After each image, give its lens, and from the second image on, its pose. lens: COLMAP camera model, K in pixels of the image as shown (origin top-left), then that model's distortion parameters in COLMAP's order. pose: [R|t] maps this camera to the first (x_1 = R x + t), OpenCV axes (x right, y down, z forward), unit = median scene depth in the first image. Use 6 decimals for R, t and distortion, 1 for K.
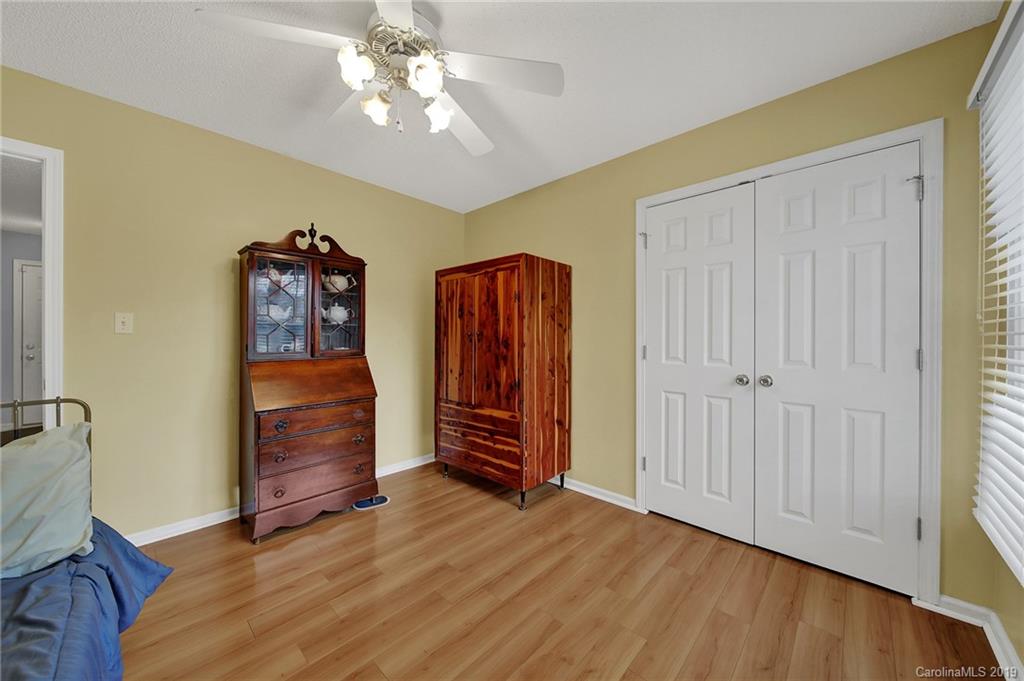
lens RADIAL K [[364.9, 0, 509.6], [0, 364.9, 336.0], [0, 0, 1]] dist [-0.000043, -0.000152]
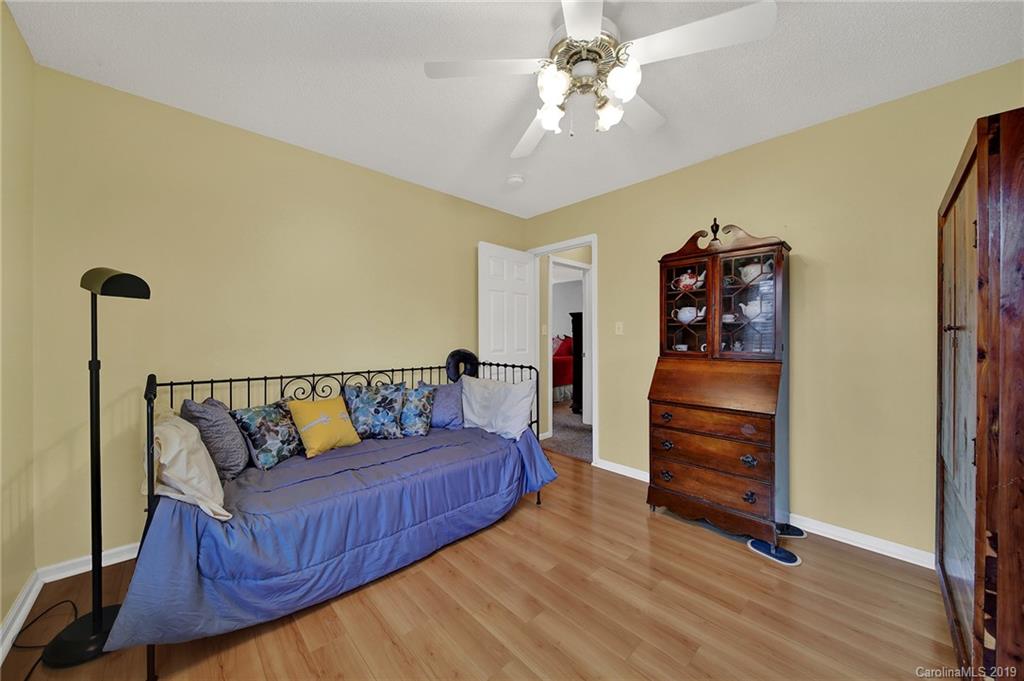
lens RADIAL K [[364.9, 0, 509.6], [0, 364.9, 336.0], [0, 0, 1]] dist [-0.000043, -0.000152]
pose [[-0.056355, -0.002084, -0.998409, 0.450884], [0.006504, 0.999976, -0.002454, -0.000443], [0.998390, -0.006632, -0.056340, 0.517128]]
